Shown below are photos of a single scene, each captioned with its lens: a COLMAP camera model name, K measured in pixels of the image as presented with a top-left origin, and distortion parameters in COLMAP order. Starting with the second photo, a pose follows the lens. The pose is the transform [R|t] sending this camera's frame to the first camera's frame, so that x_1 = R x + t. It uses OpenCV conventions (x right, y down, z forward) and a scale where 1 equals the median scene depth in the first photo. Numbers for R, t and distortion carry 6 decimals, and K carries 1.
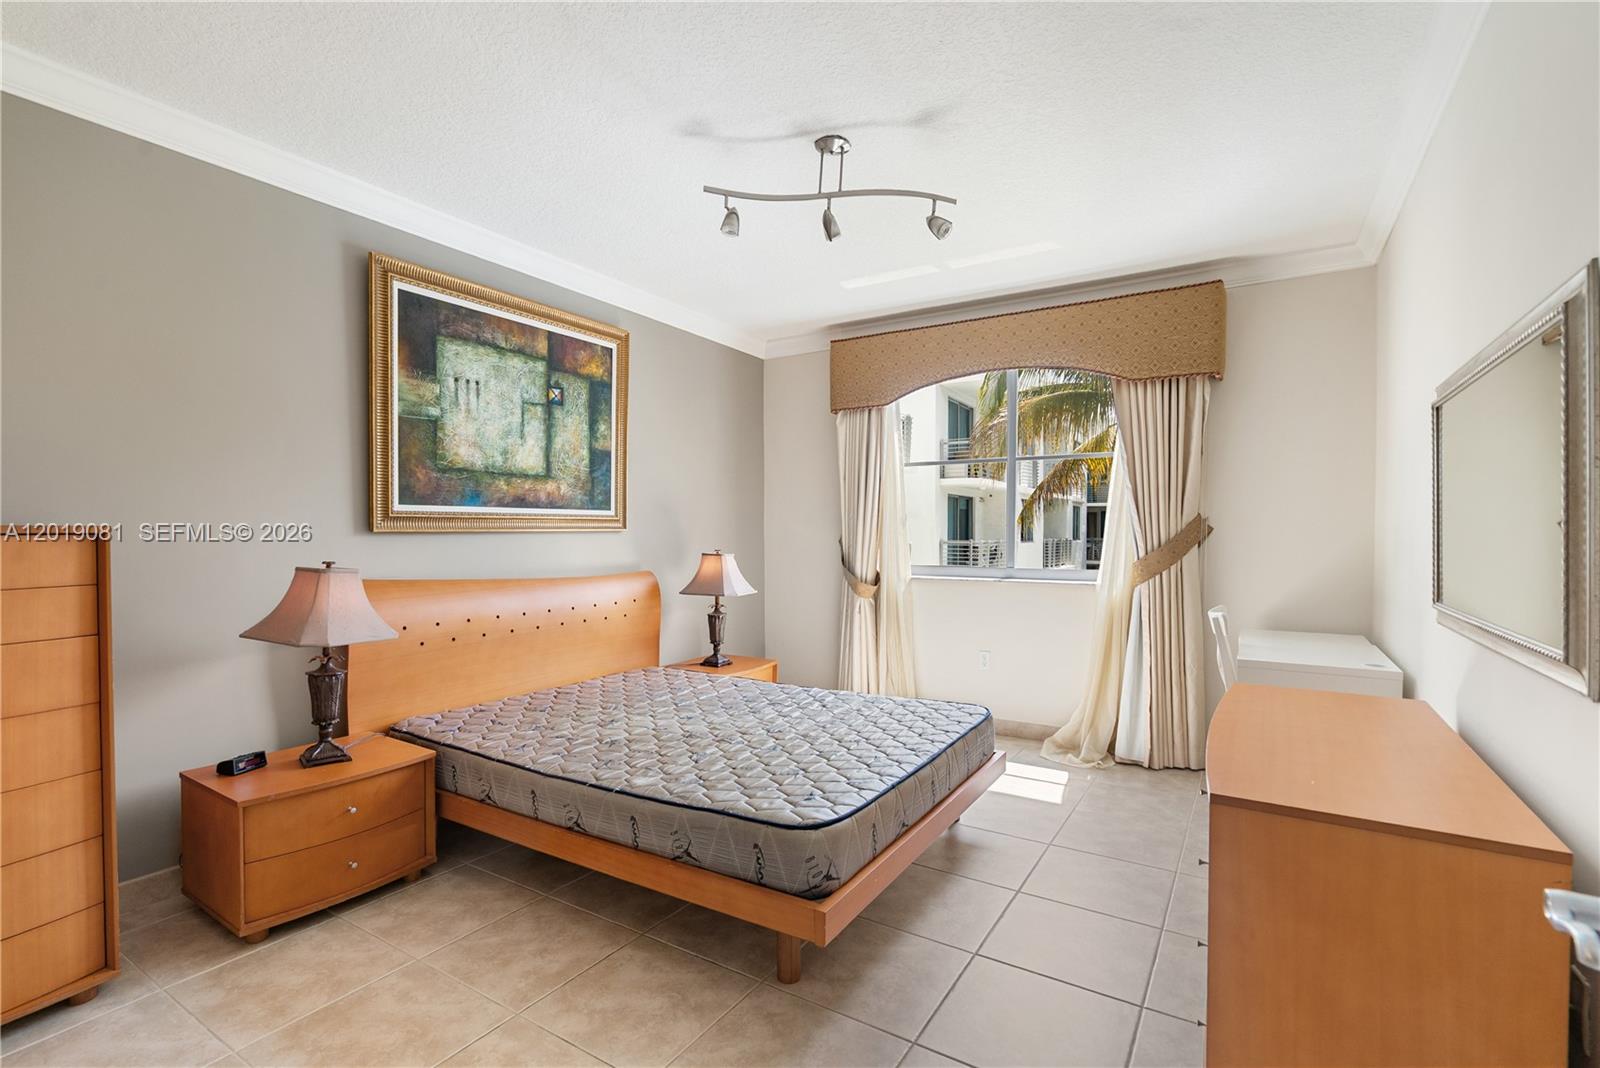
lens RADIAL K [[730.2, 0, 787.5], [0, 730.2, 536.5], [0, 0, 1]] dist [-0.004829, 0.001621]
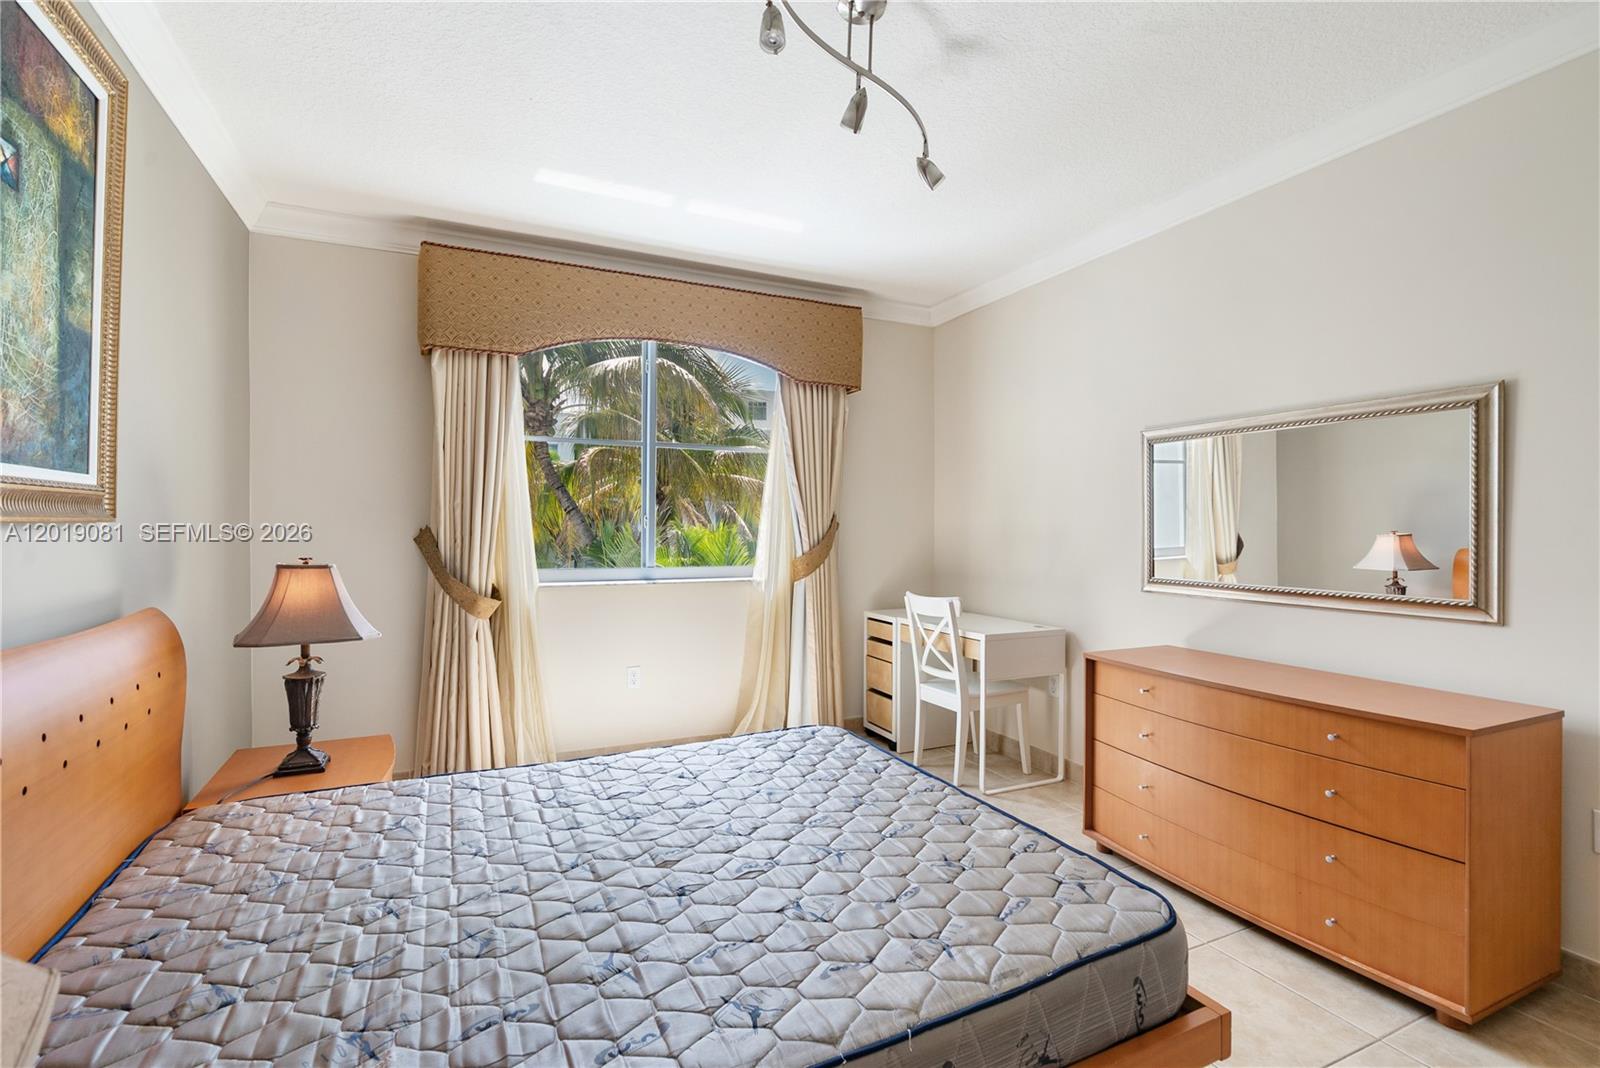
lens RADIAL K [[730.2, 0, 793.2], [0, 730.2, 533.2], [0, 0, 1]] dist [-0.004829, 0.001621]
pose [[0.543385, -0.000415, 0.839483, -0.486362], [-0.003387, 0.999991, 0.002686, -0.004077], [-0.839477, -0.004303, 0.543379, 0.539300]]
